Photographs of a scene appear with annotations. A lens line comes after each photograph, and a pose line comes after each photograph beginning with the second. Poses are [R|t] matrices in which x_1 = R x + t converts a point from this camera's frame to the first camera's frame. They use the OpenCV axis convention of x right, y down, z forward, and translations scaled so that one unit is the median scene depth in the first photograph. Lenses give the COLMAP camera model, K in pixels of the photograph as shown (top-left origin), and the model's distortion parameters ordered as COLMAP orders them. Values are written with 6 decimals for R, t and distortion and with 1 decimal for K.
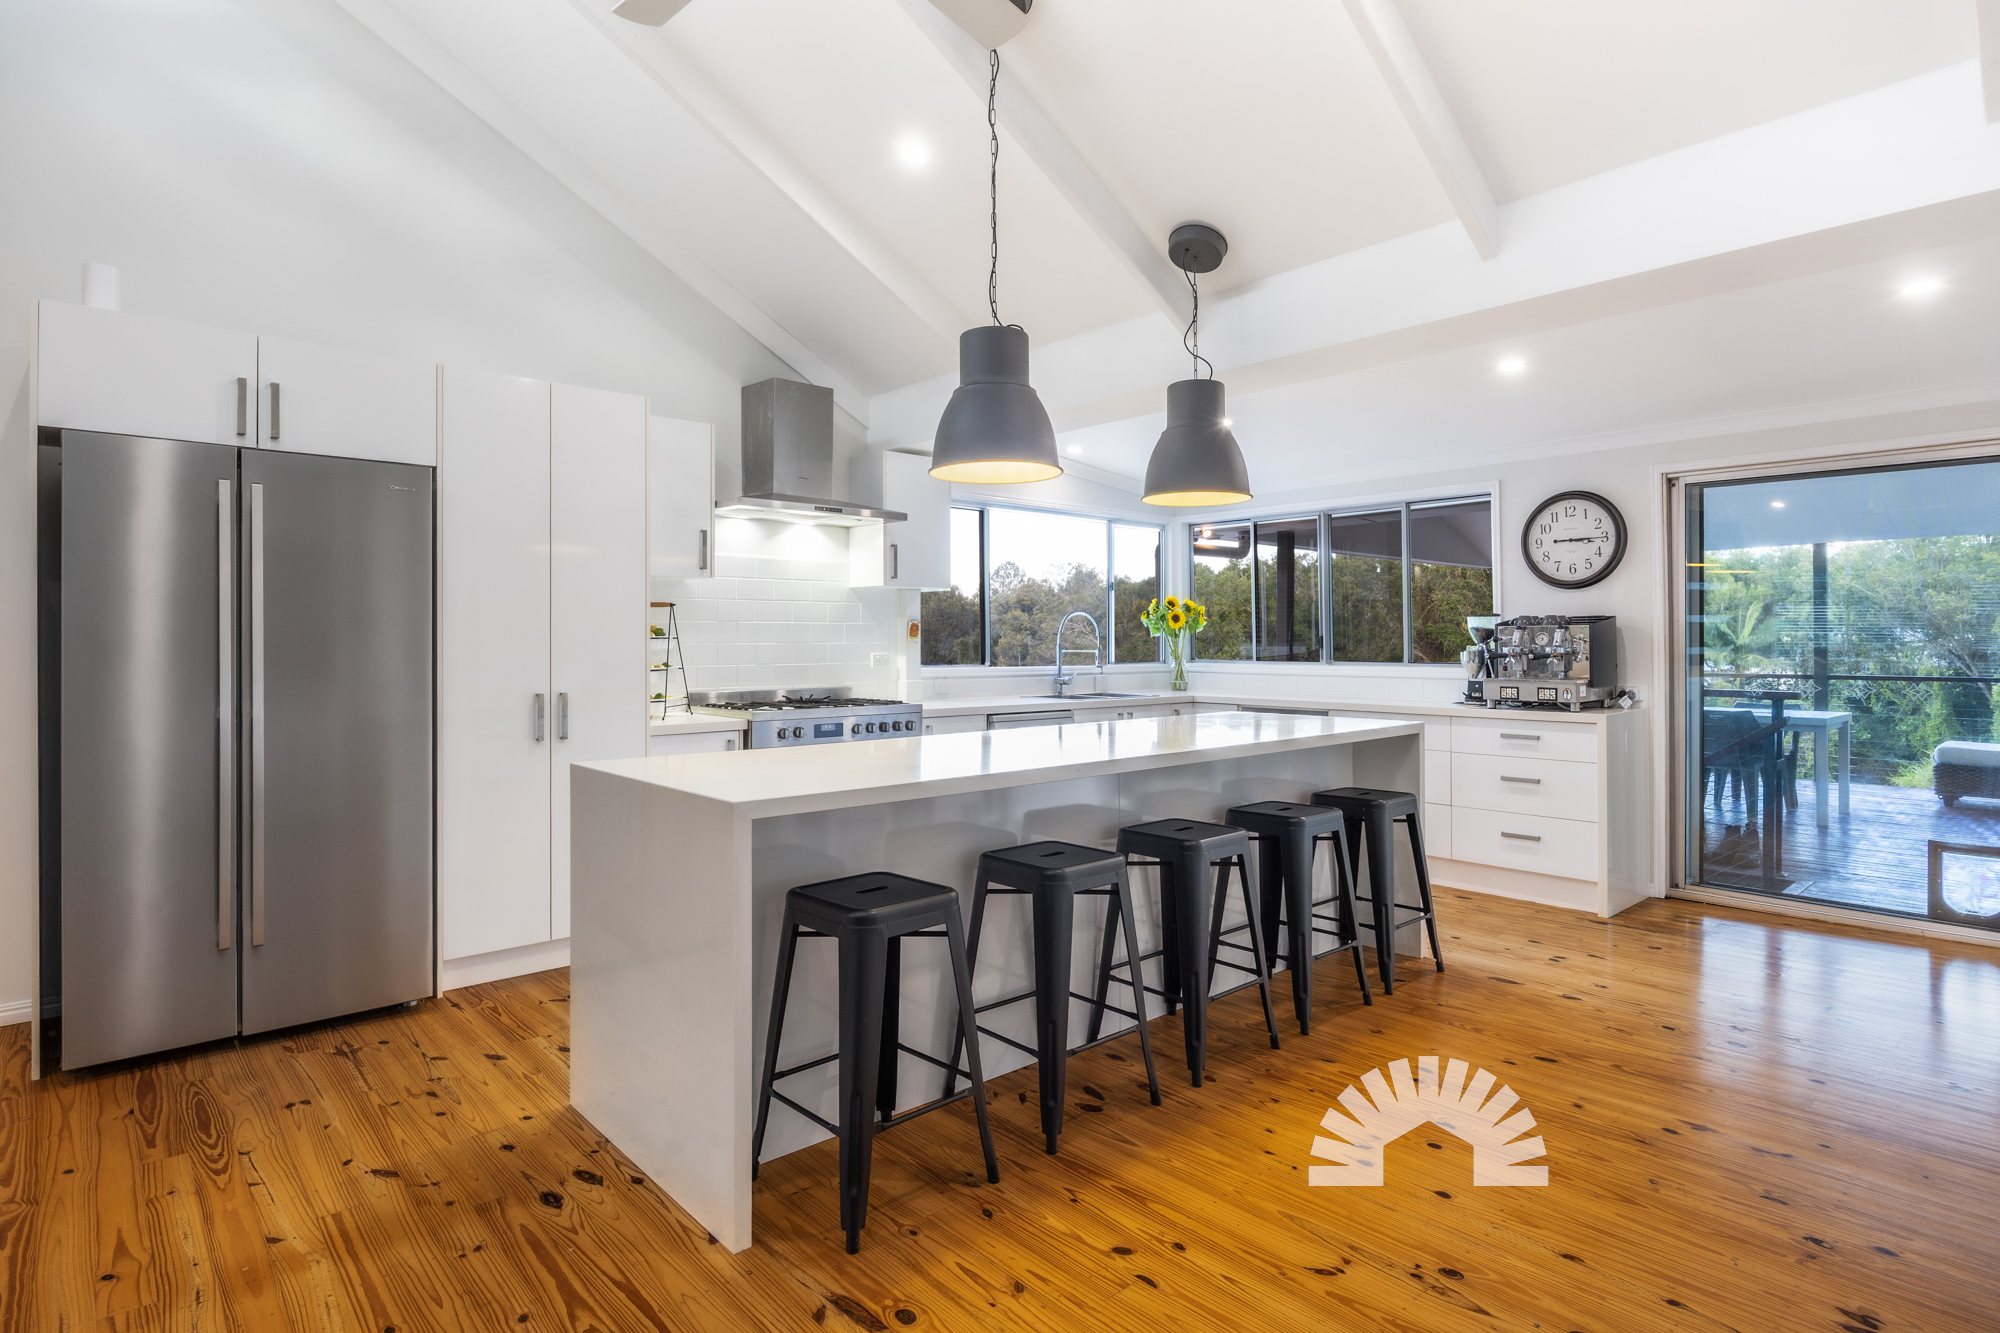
lens RADIAL K [[1014.5, 0, 1000.0], [0, 1014.5, 666.5], [0, 0, 1]] dist [-0.000880, -0.000147]
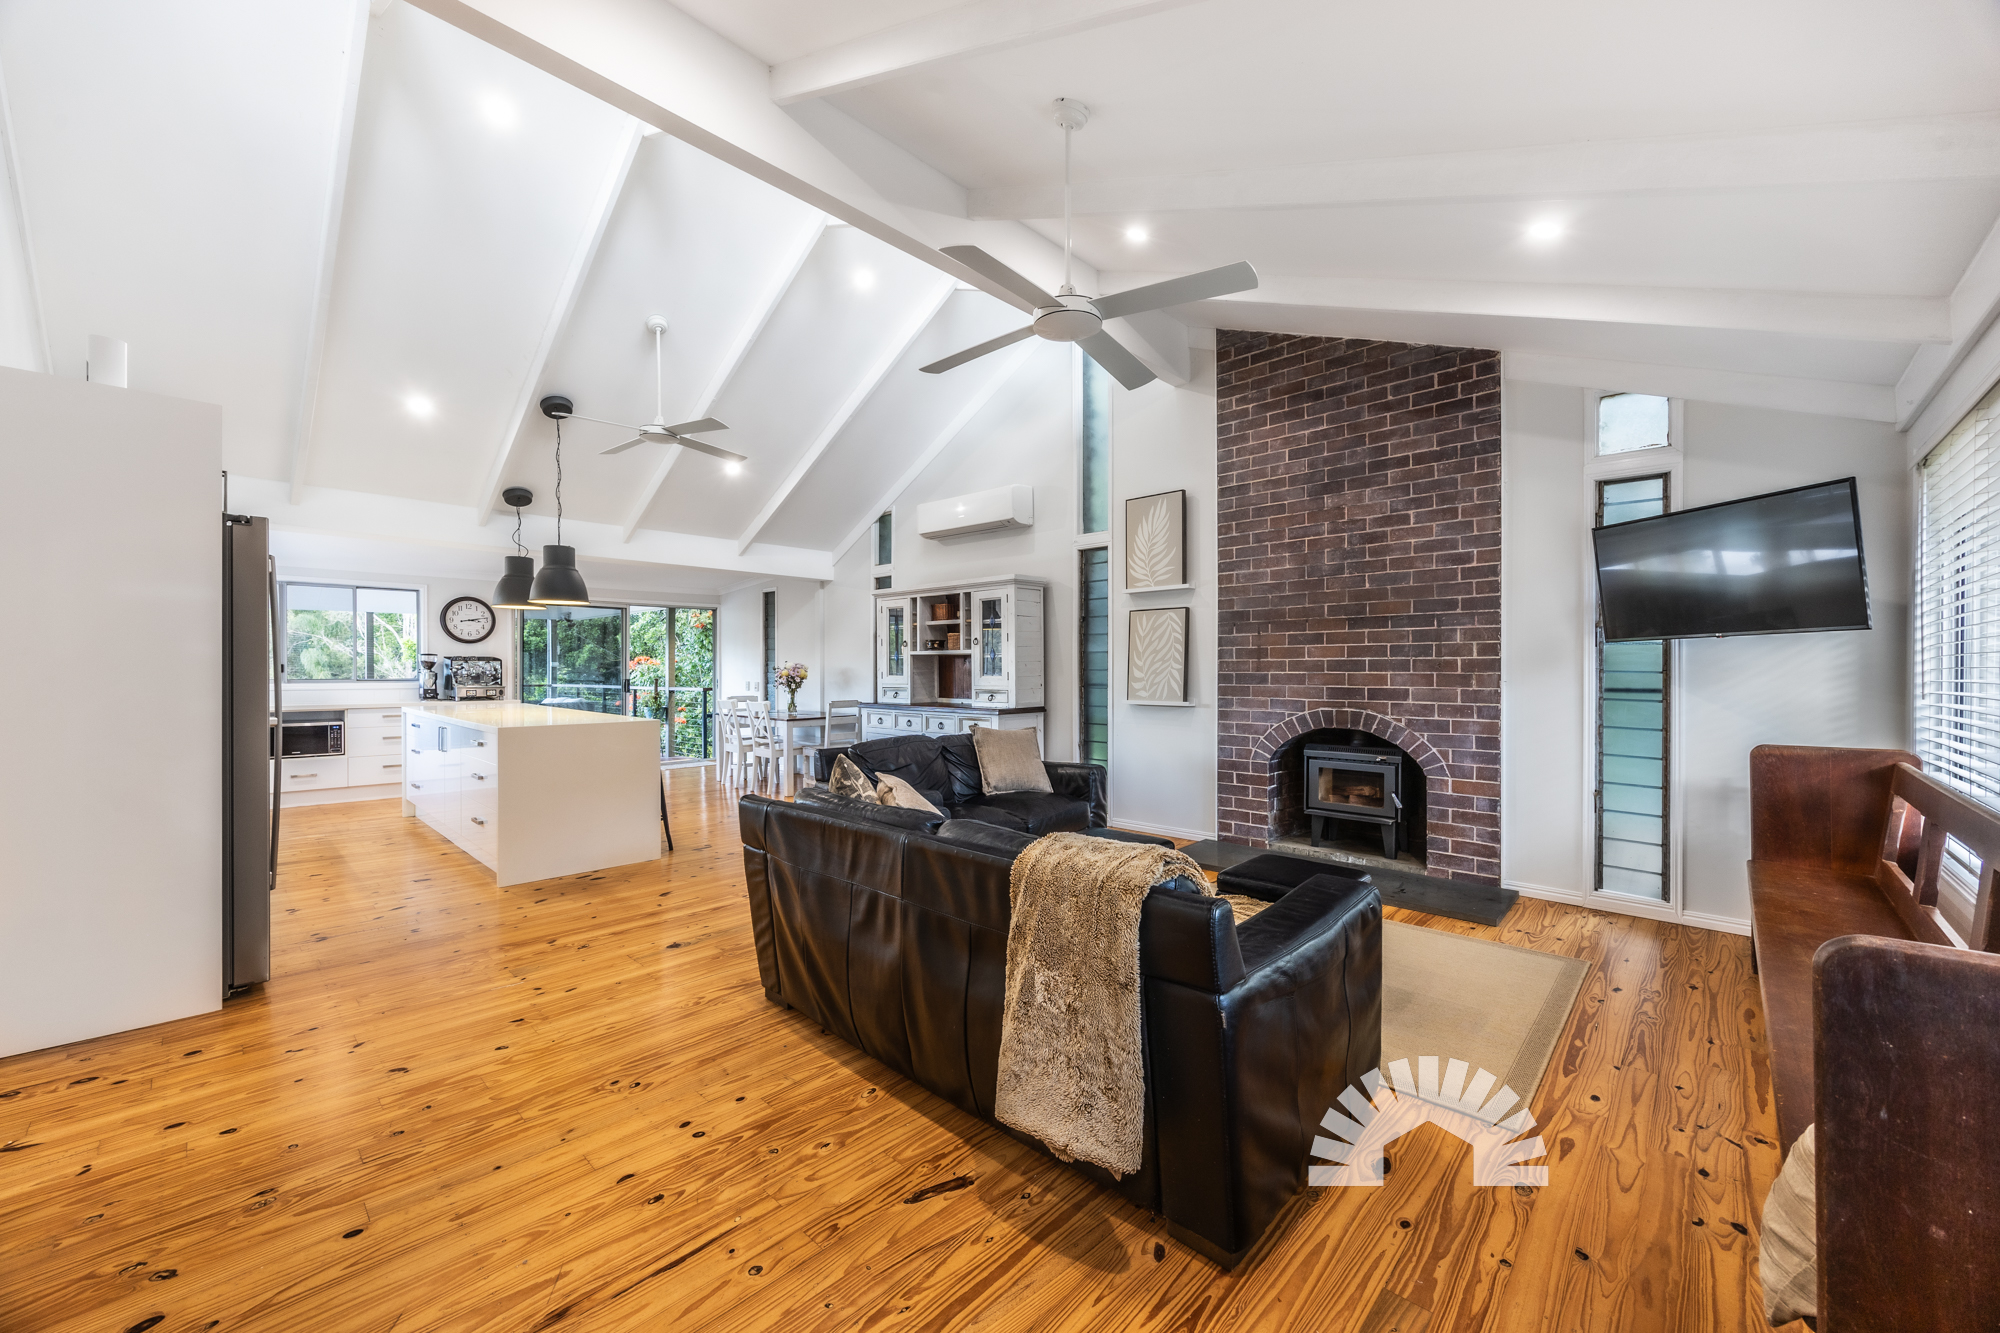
lens RADIAL K [[775.9, 0, 1000.0], [0, 775.9, 666.5], [0, 0, 1]] dist [0.000331, -0.000177]
pose [[-0.080969, 0.001642, 0.996715, -1.131240], [0.020607, 0.999788, 0.000027, -0.006500], [-0.996504, 0.020542, -0.080985, 0.039604]]
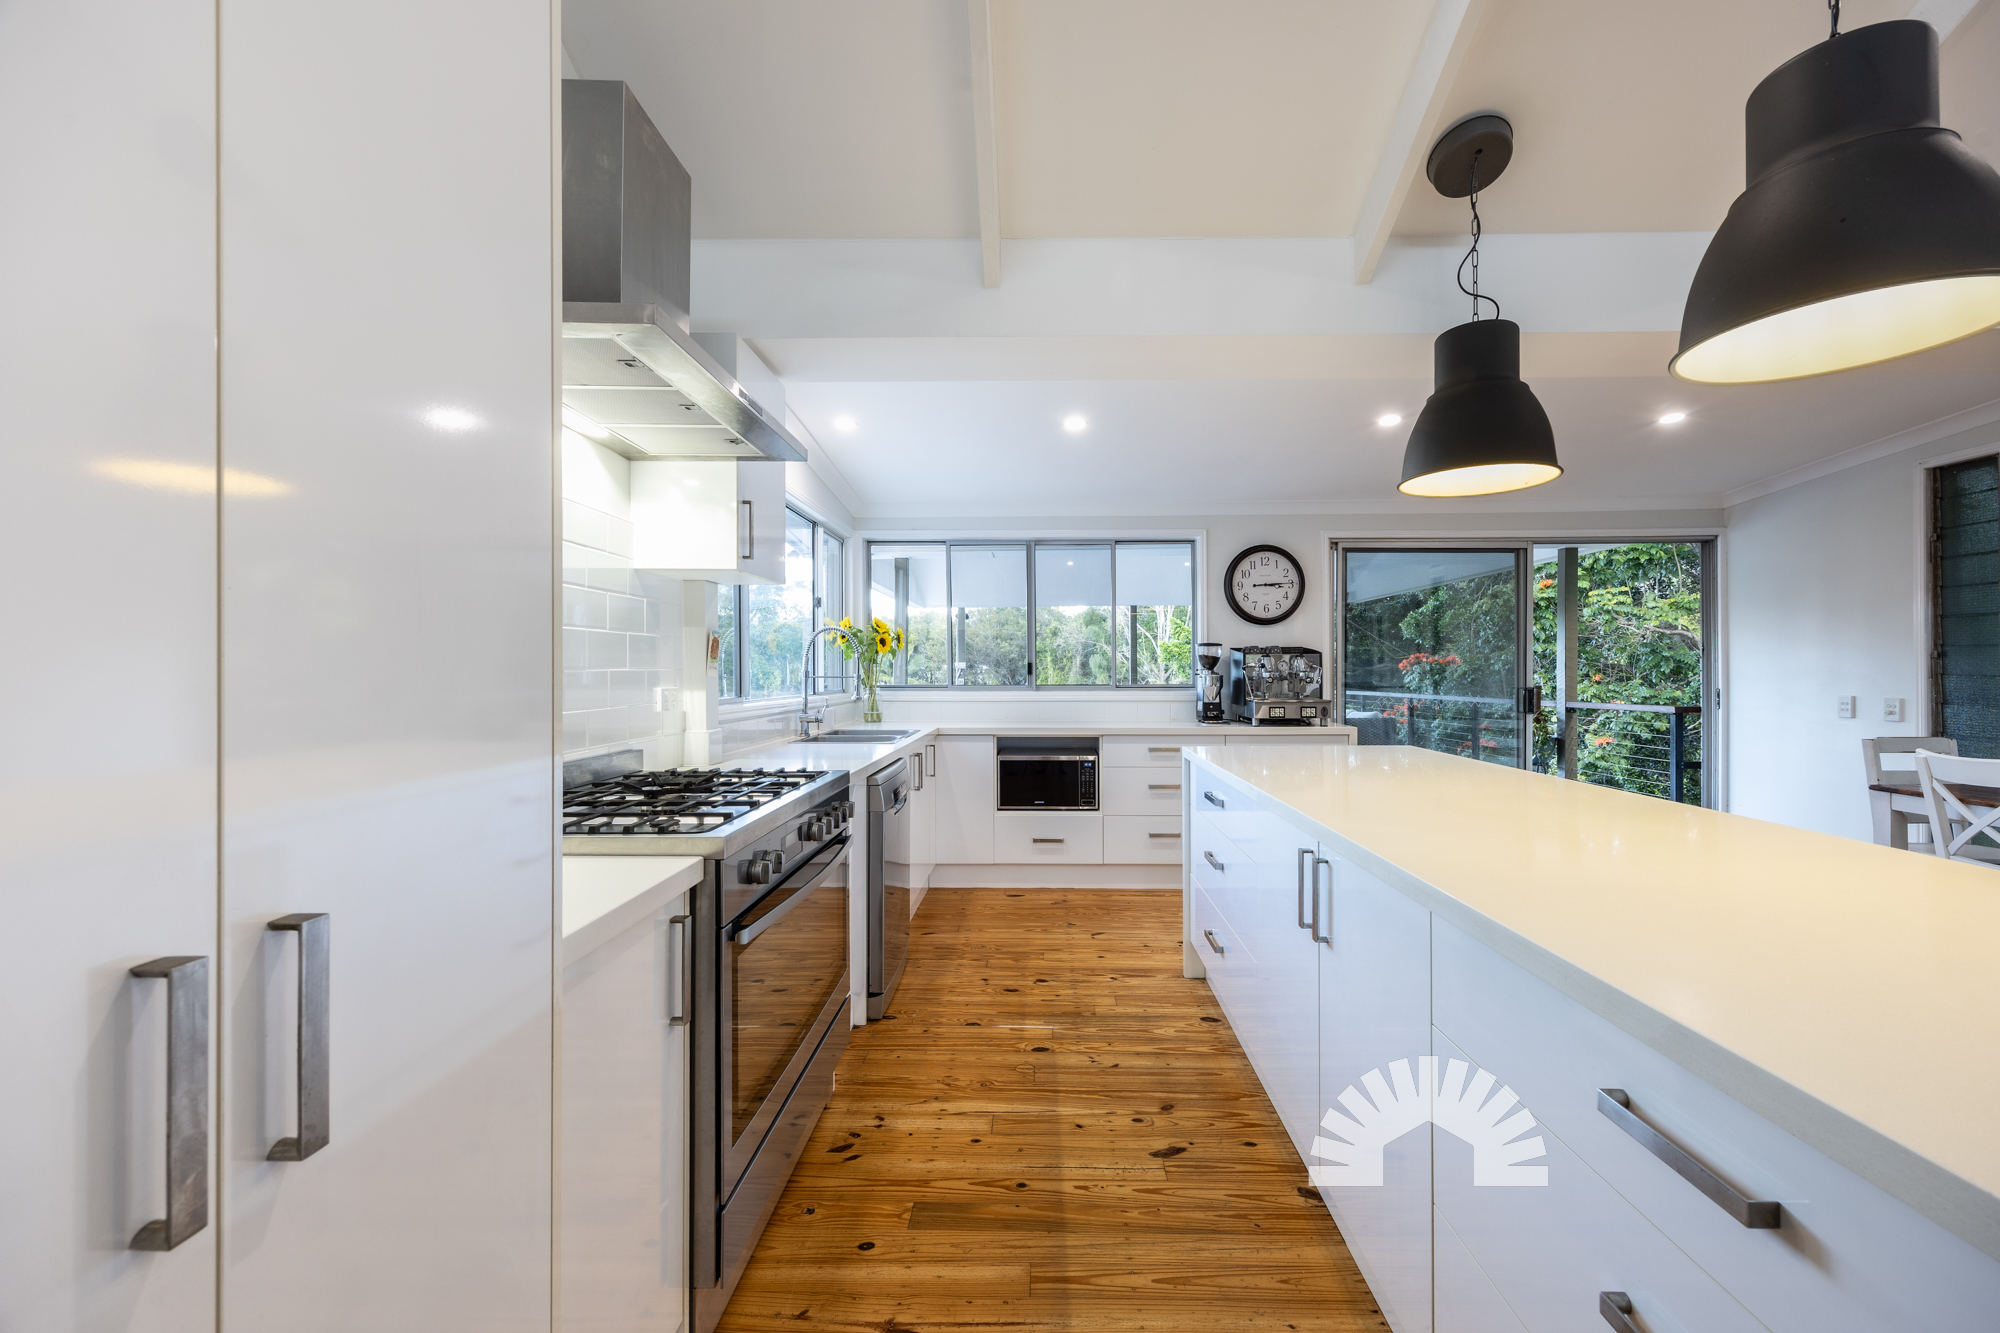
lens RADIAL K [[775.9, 0, 1000.0], [0, 775.9, 666.5], [0, 0, 1]] dist [0.000331, -0.000177]
pose [[0.697977, 0.001923, 0.716117, -0.328905], [0.018261, 0.999623, -0.020483, -0.013436], [-0.715887, 0.027373, 0.697679, 0.586049]]
